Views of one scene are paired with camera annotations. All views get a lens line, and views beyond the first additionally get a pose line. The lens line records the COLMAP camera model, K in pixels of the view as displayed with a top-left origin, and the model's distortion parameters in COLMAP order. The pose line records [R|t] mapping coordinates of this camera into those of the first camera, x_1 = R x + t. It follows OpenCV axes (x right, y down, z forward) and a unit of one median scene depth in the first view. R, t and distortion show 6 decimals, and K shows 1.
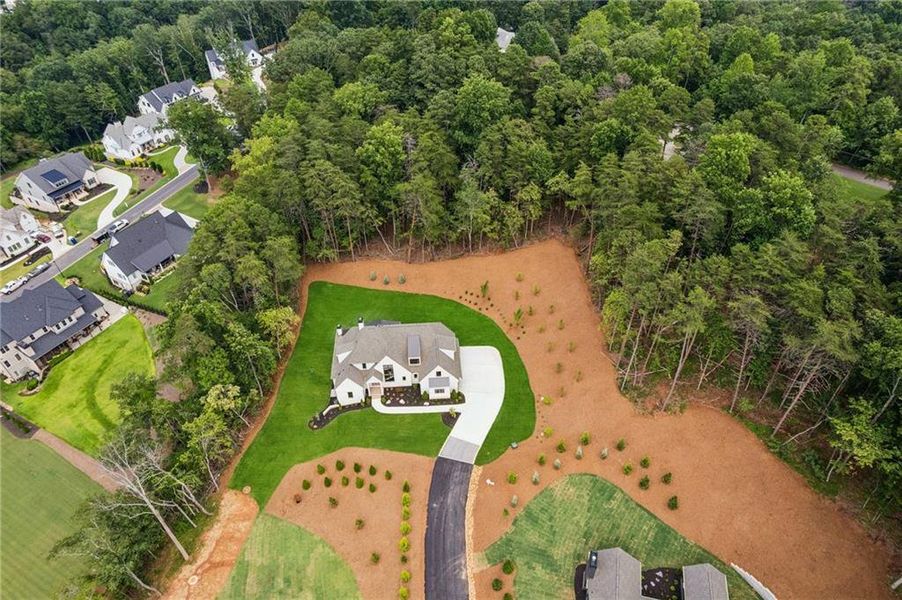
lens RADIAL K [[608.1, 0, 451.0], [0, 608.1, 300.0], [0, 0, 1]] dist [-0.009568, -0.002655]
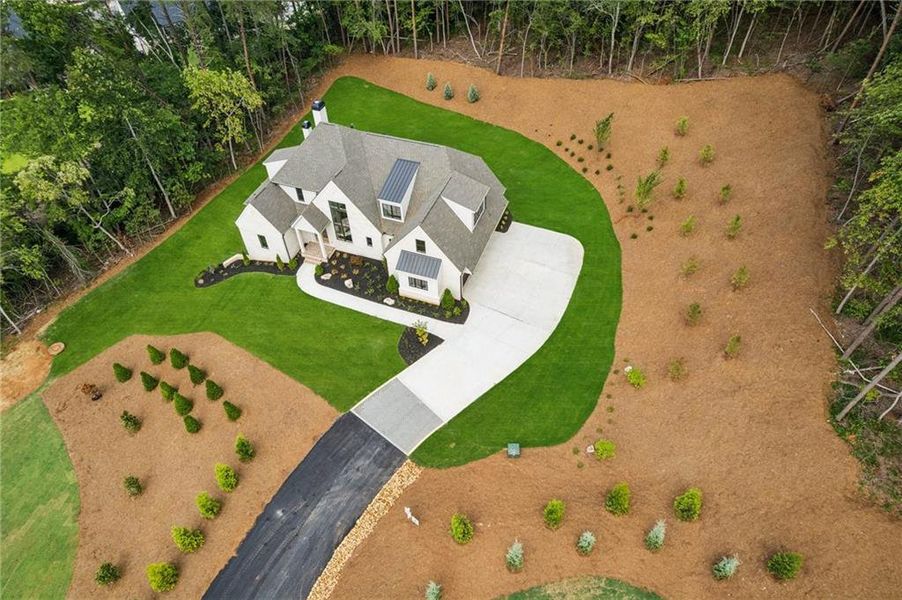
lens RADIAL K [[587.0, 0, 448.7], [0, 587.0, 325.4], [0, 0, 1]] dist [-0.030335, 0.001415]
pose [[0.916033, 0.306385, -0.258866, 0.130417], [-0.258237, 0.944326, 0.203866, 0.080199], [0.306915, -0.119899, 0.944154, 0.565599]]
